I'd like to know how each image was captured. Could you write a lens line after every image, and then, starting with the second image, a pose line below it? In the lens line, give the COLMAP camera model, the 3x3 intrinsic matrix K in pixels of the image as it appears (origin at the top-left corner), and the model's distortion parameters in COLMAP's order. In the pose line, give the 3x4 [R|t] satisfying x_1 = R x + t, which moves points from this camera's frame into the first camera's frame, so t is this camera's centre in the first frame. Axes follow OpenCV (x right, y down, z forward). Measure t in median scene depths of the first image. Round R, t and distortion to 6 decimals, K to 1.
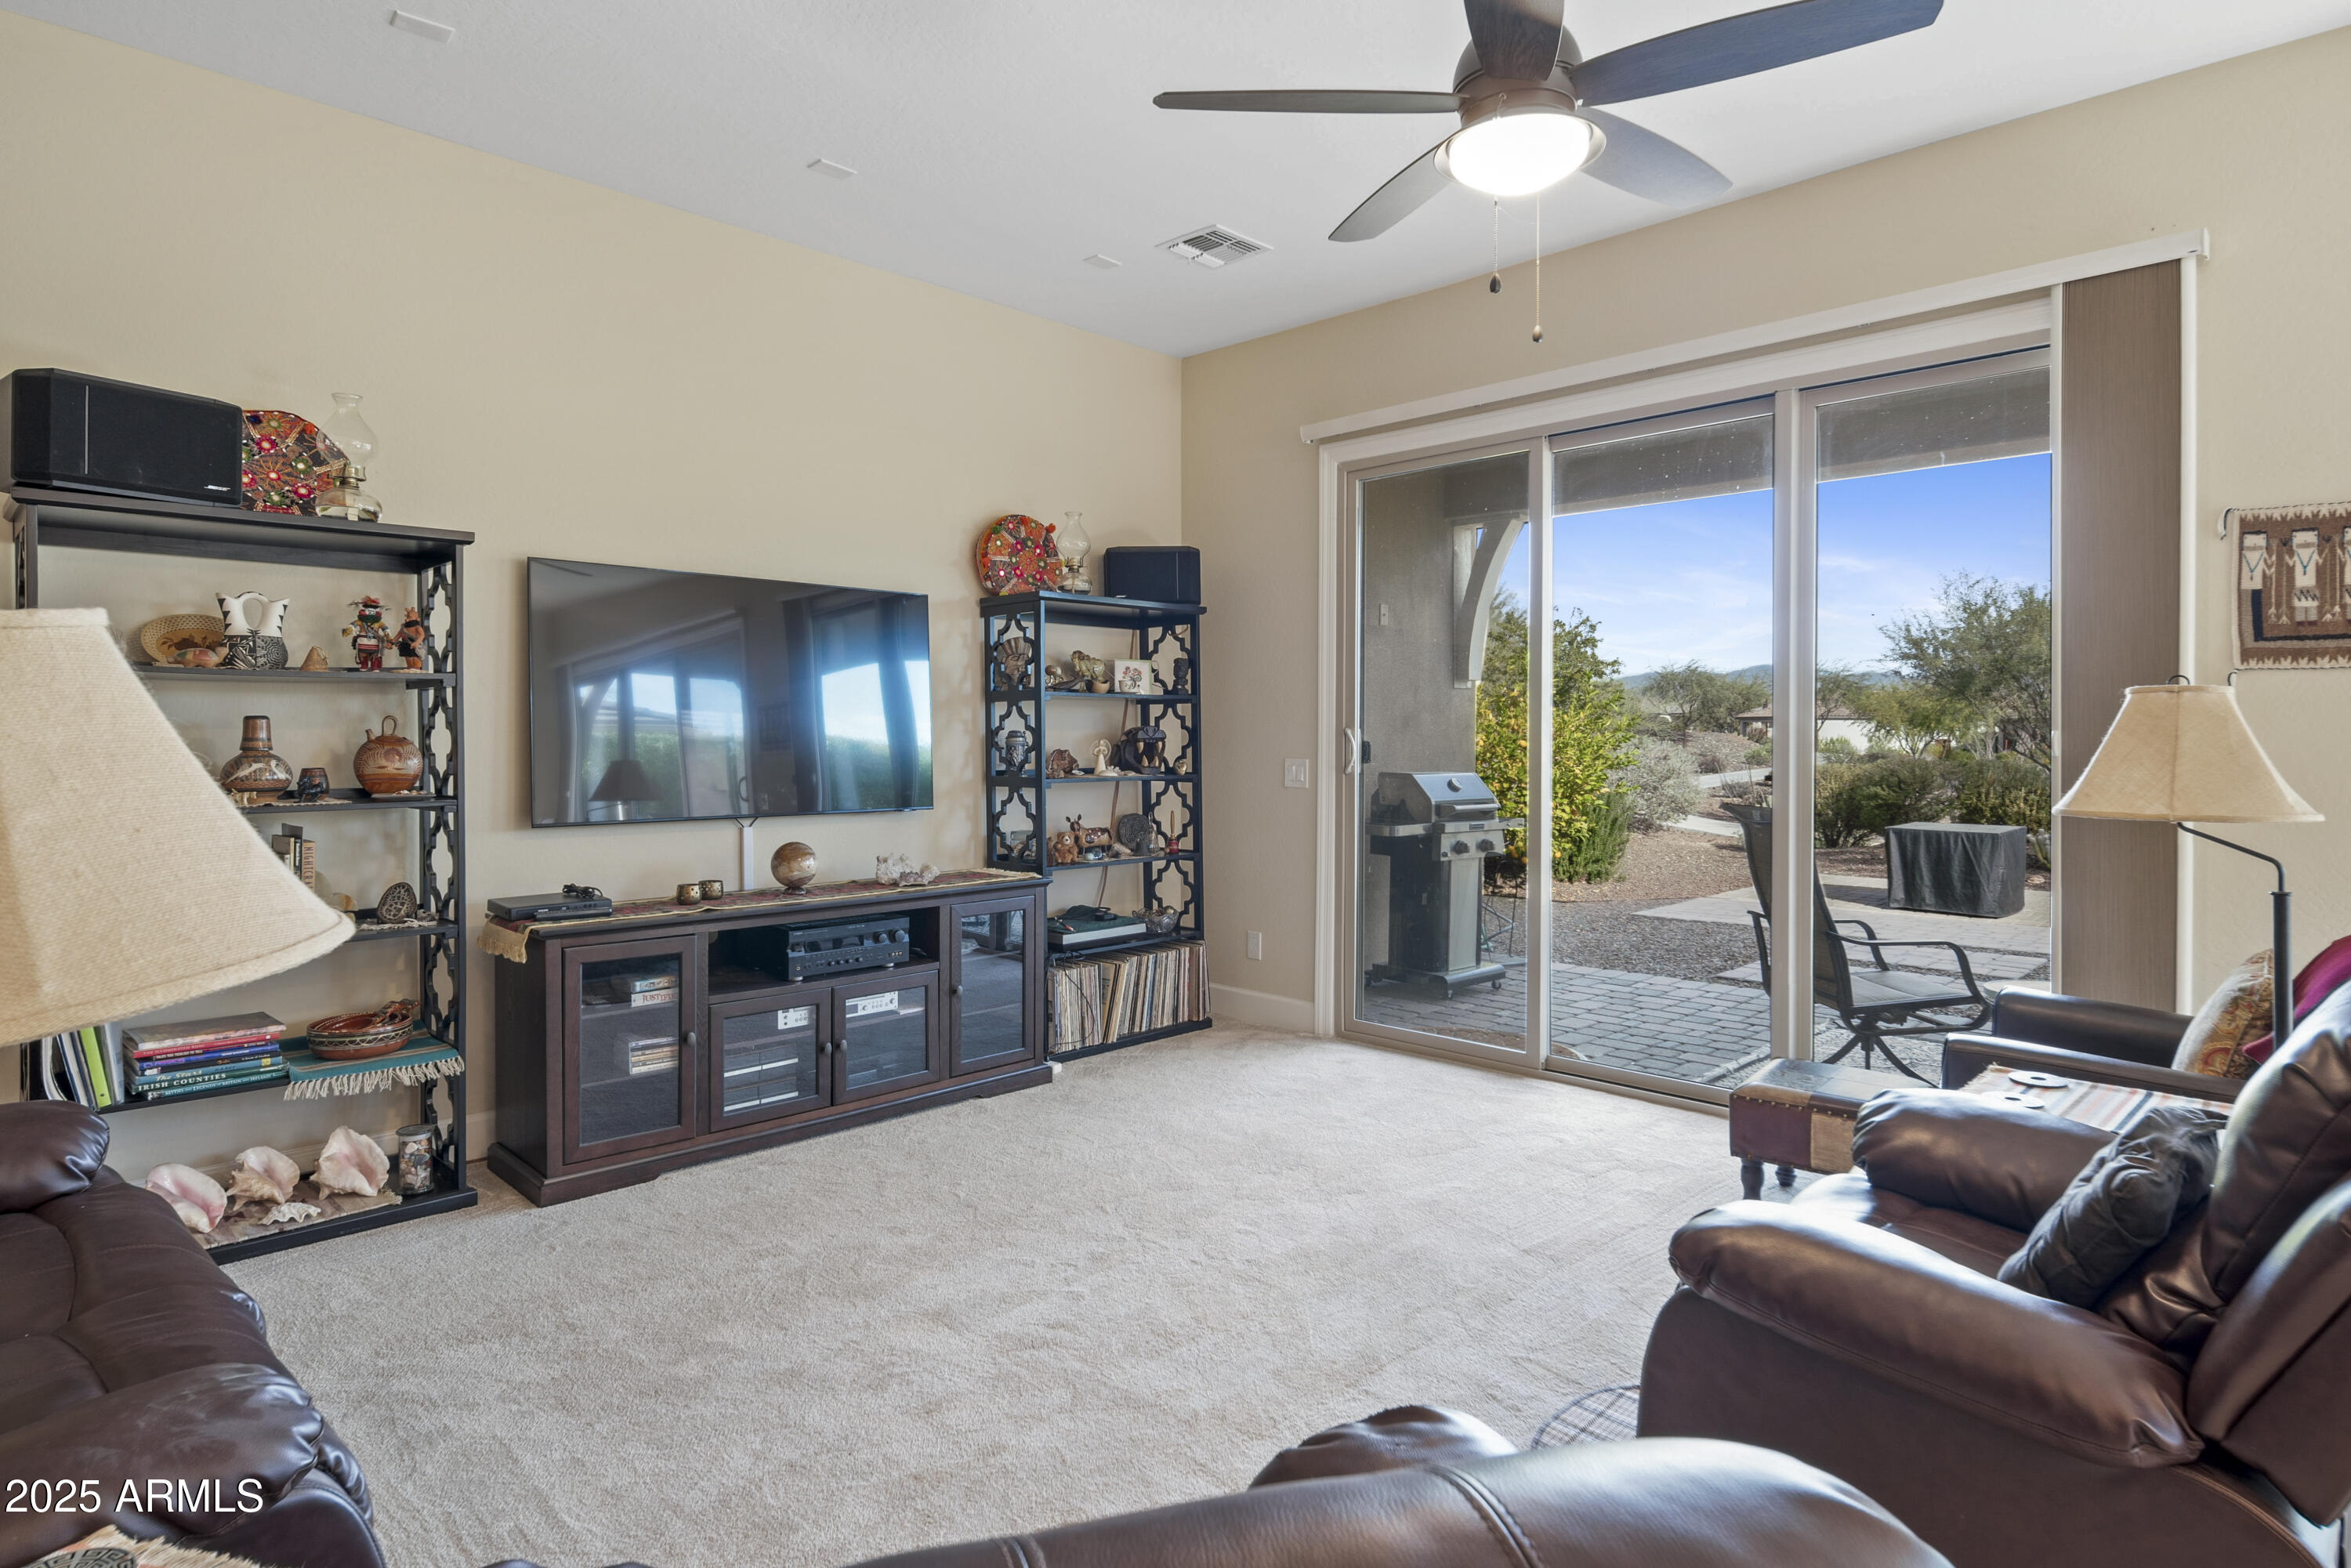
lens RADIAL K [[1291.1, 0, 1173.6], [0, 1291.1, 750.8], [0, 0, 1]] dist [0.006143, 0.002238]
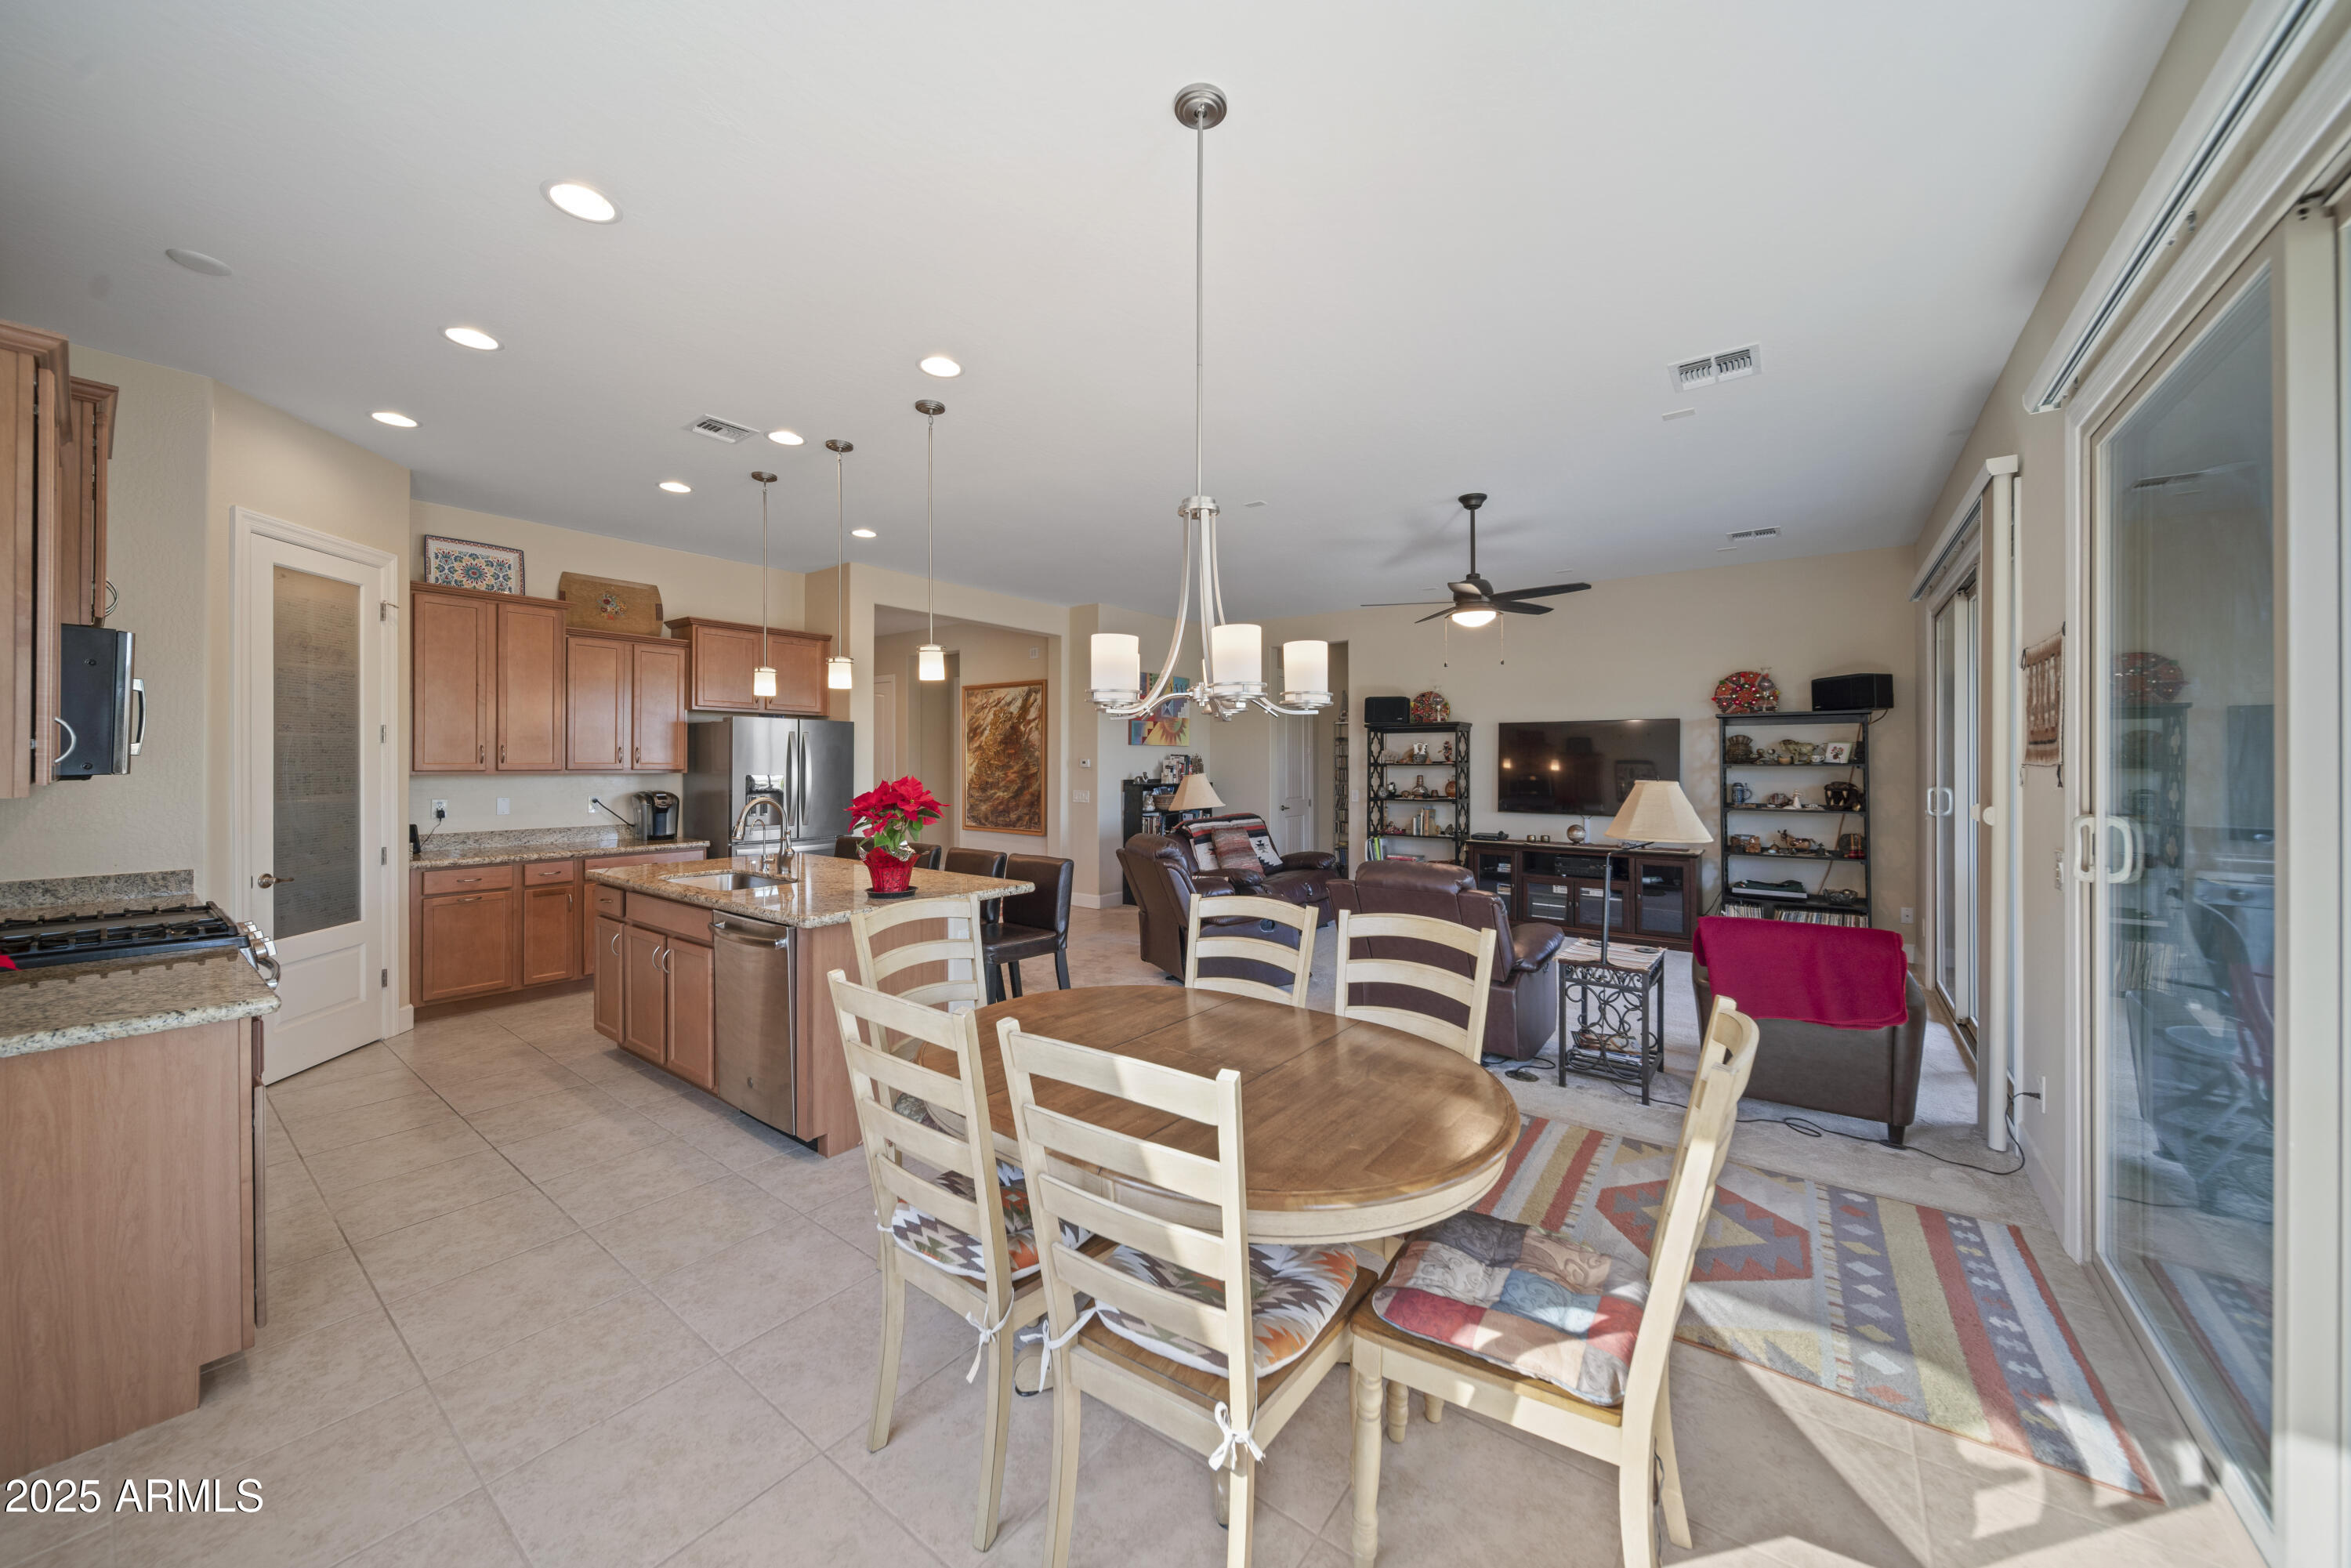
lens RADIAL K [[830.8, 0, 1178.4], [0, 830.8, 760.6], [0, 0, 1]] dist [-0.009033, 0.000121]
pose [[0.137300, -0.005446, -0.990515, 1.311135], [-0.012545, 0.999895, -0.007236, -0.037708], [0.990450, 0.013419, 0.137217, -0.020227]]
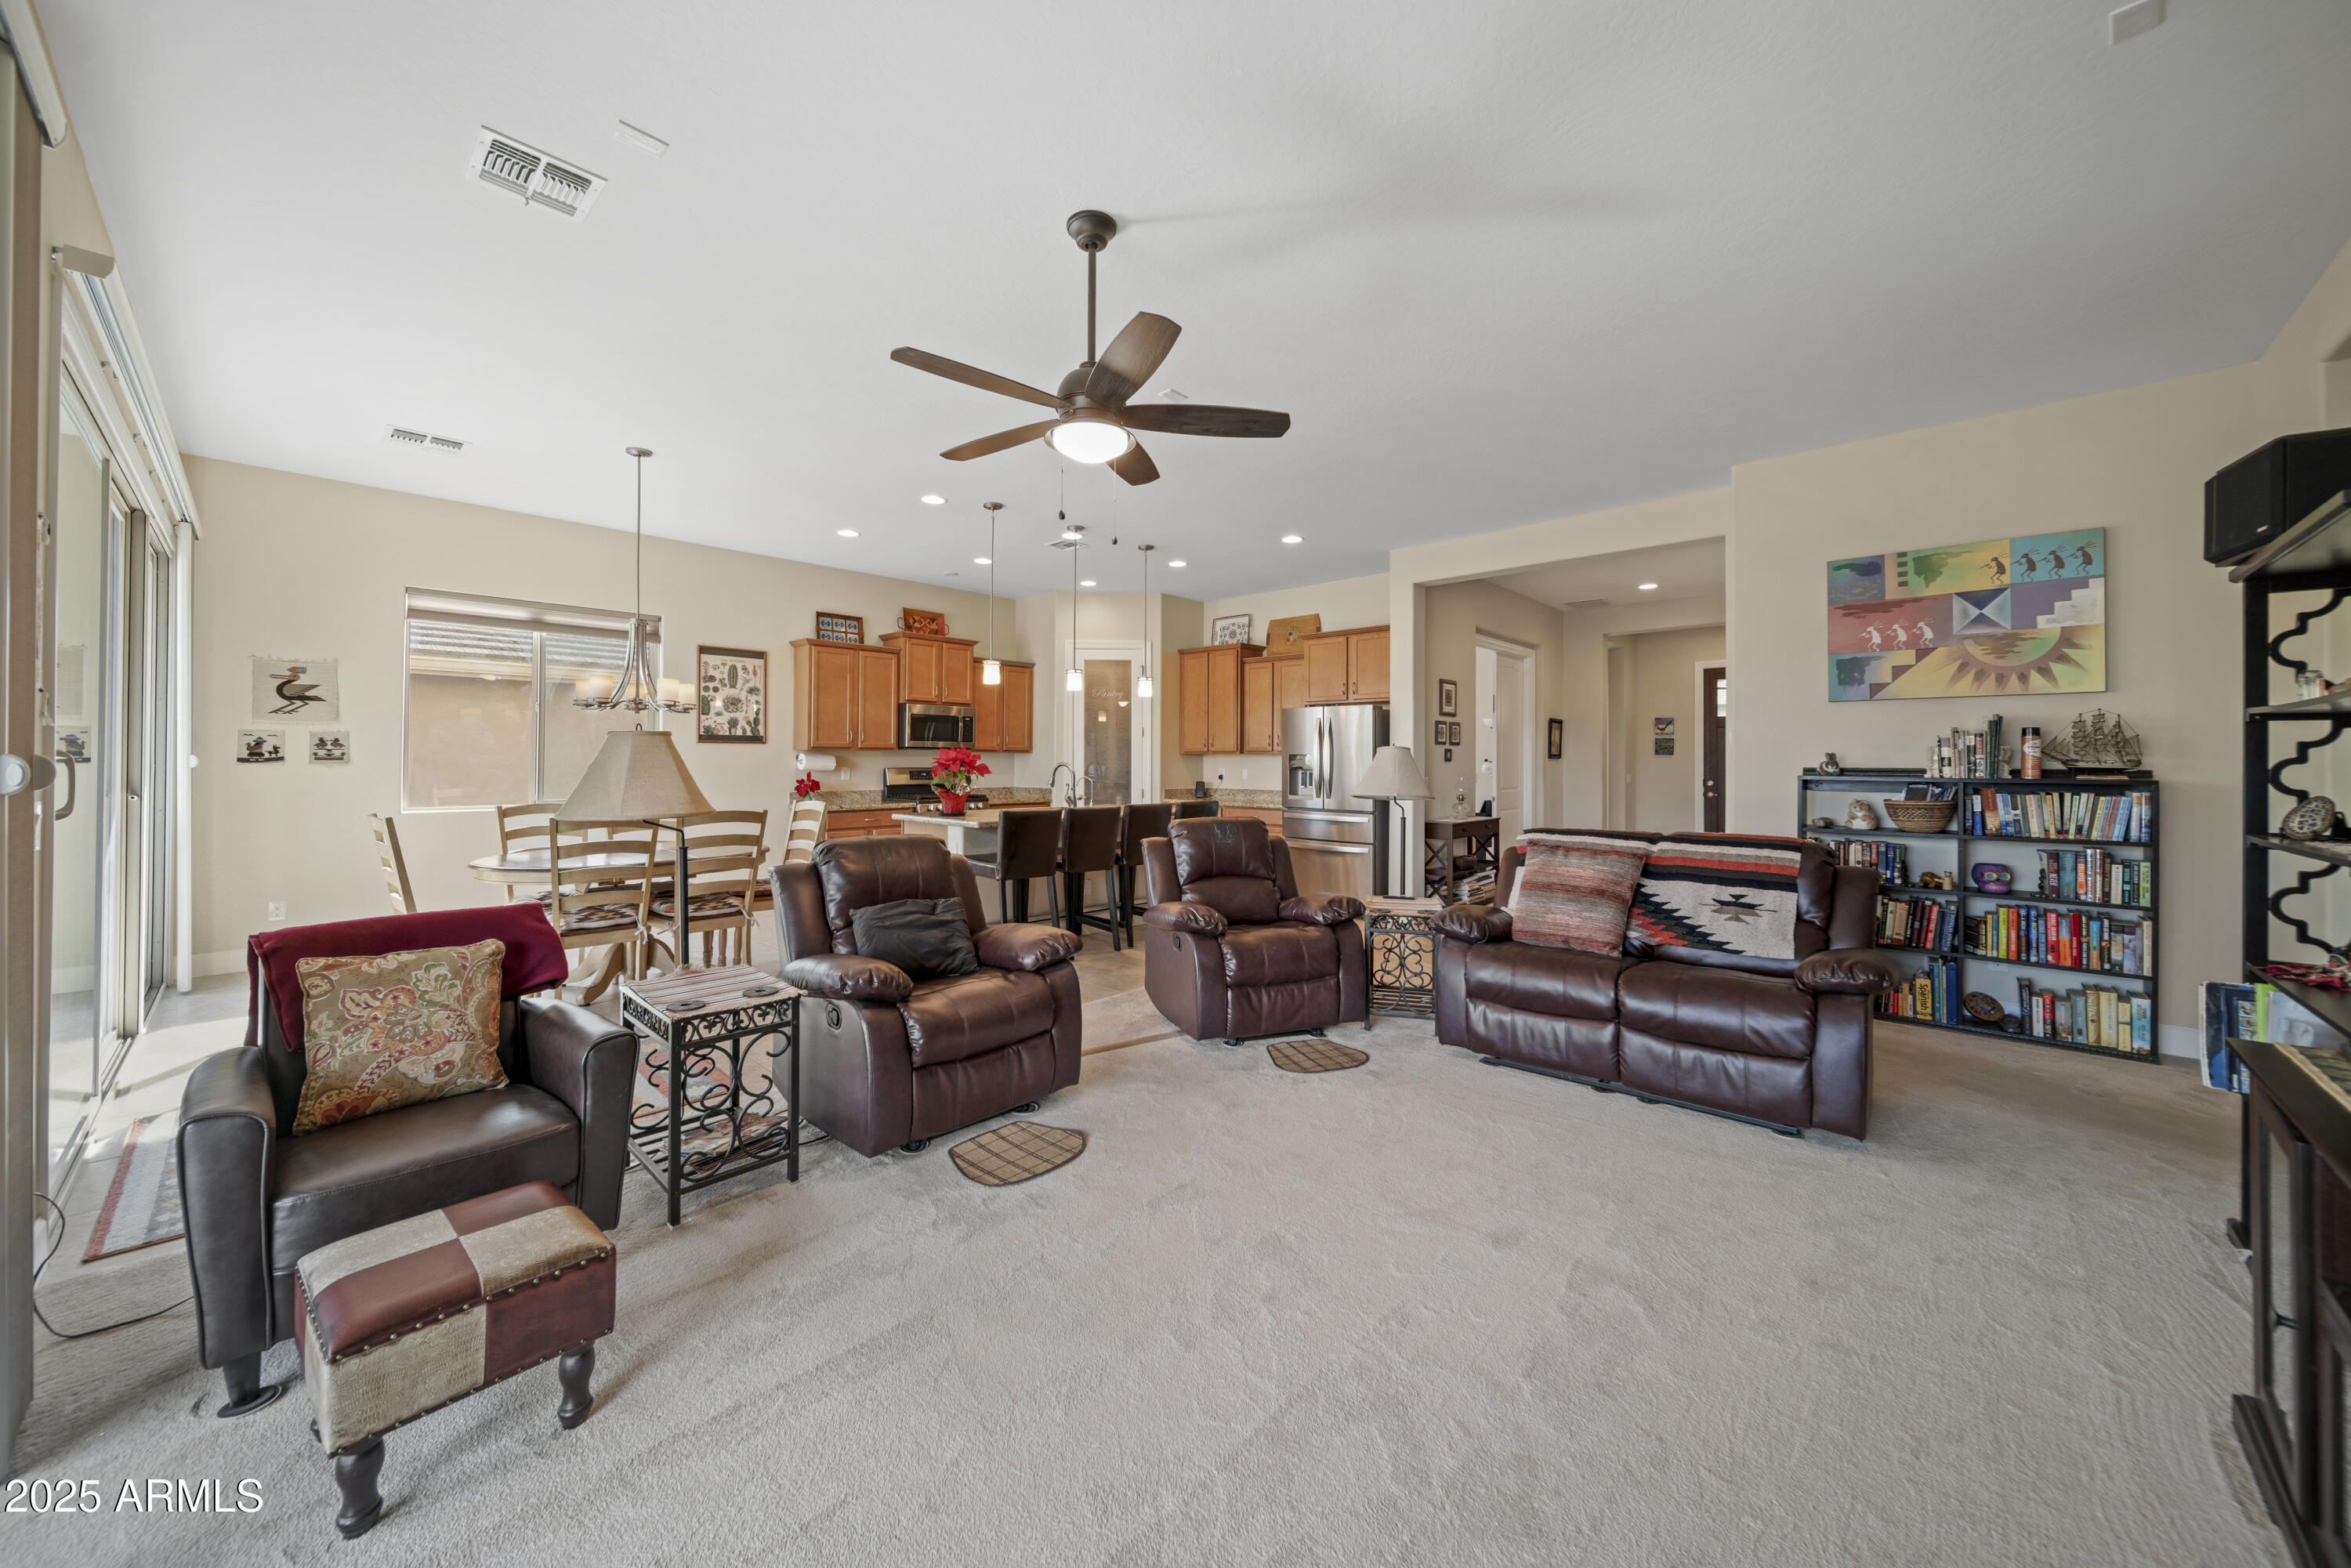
lens RADIAL K [[830.8, 0, 1178.4], [0, 830.8, 760.6], [0, 0, 1]] dist [-0.009033, 0.000121]
pose [[-0.999554, -0.007313, -0.028955, 0.101240], [-0.007661, 0.999899, 0.011933, -0.020655], [0.028865, 0.012149, -0.999509, 1.229242]]
